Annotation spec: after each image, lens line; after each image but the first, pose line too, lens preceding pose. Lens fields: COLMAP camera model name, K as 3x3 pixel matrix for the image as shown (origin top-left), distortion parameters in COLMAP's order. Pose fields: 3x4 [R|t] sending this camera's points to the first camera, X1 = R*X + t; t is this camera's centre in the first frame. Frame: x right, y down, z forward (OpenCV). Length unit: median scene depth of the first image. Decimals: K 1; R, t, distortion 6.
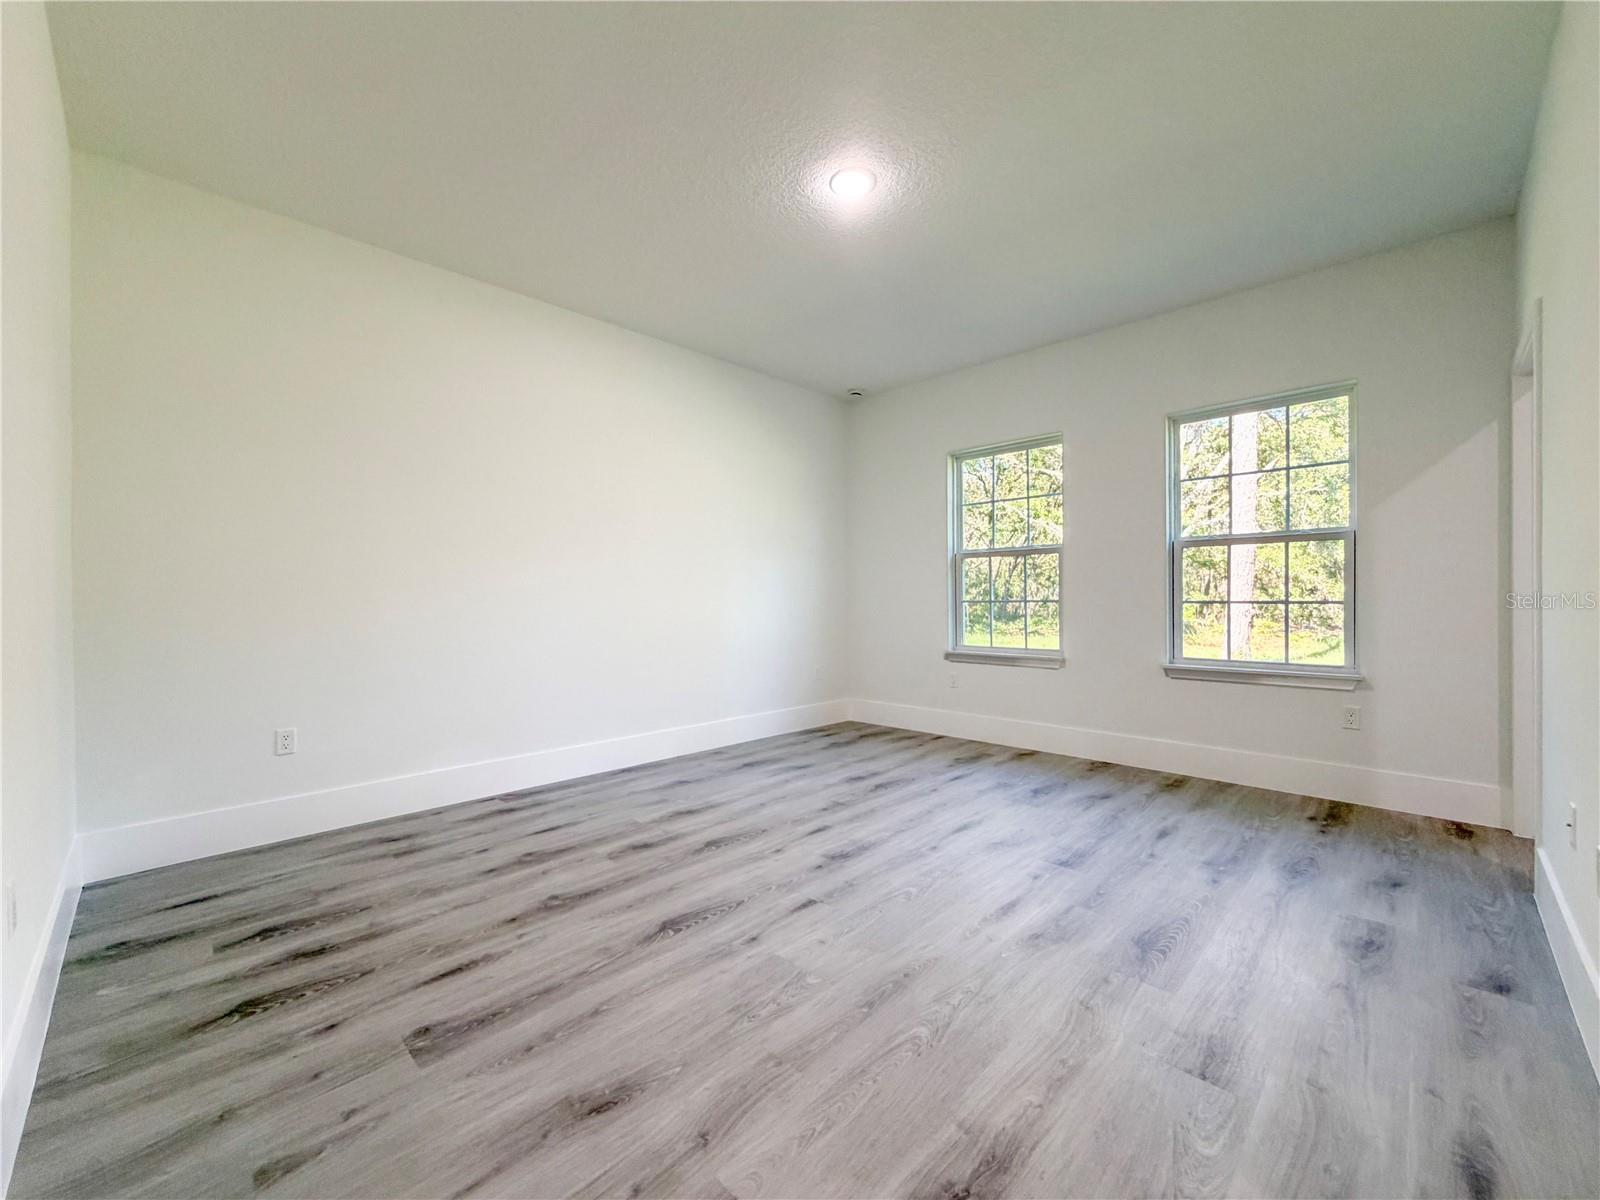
lens RADIAL K [[632.5, 0, 803.3], [0, 632.5, 599.6], [0, 0, 1]] dist [-0.000608, -0.000050]
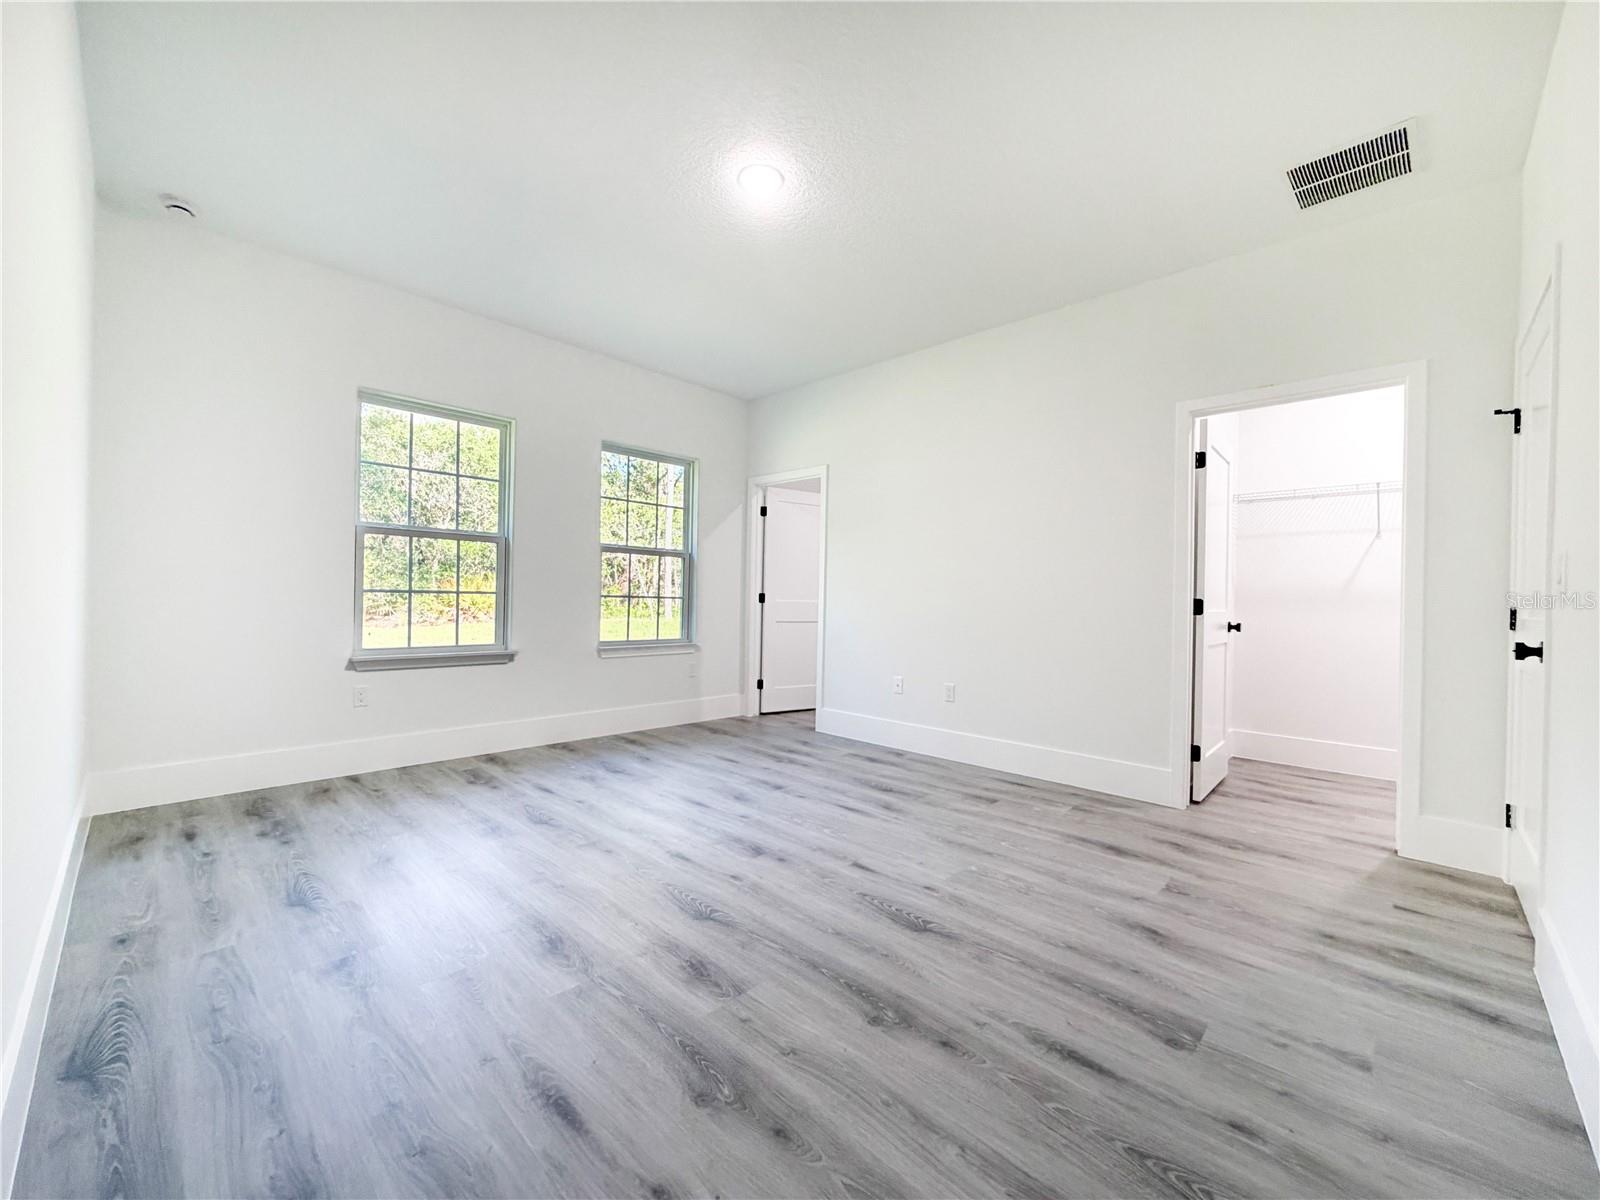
lens RADIAL K [[640.1, 0, 792.5], [0, 640.1, 602.6], [0, 0, 1]] dist [-0.000639, 0.000251]
pose [[0.001514, -0.001257, 0.999998, -1.107563], [-0.021686, 0.999764, 0.001289, 0.021266], [-0.999764, -0.021688, 0.001486, 1.121750]]
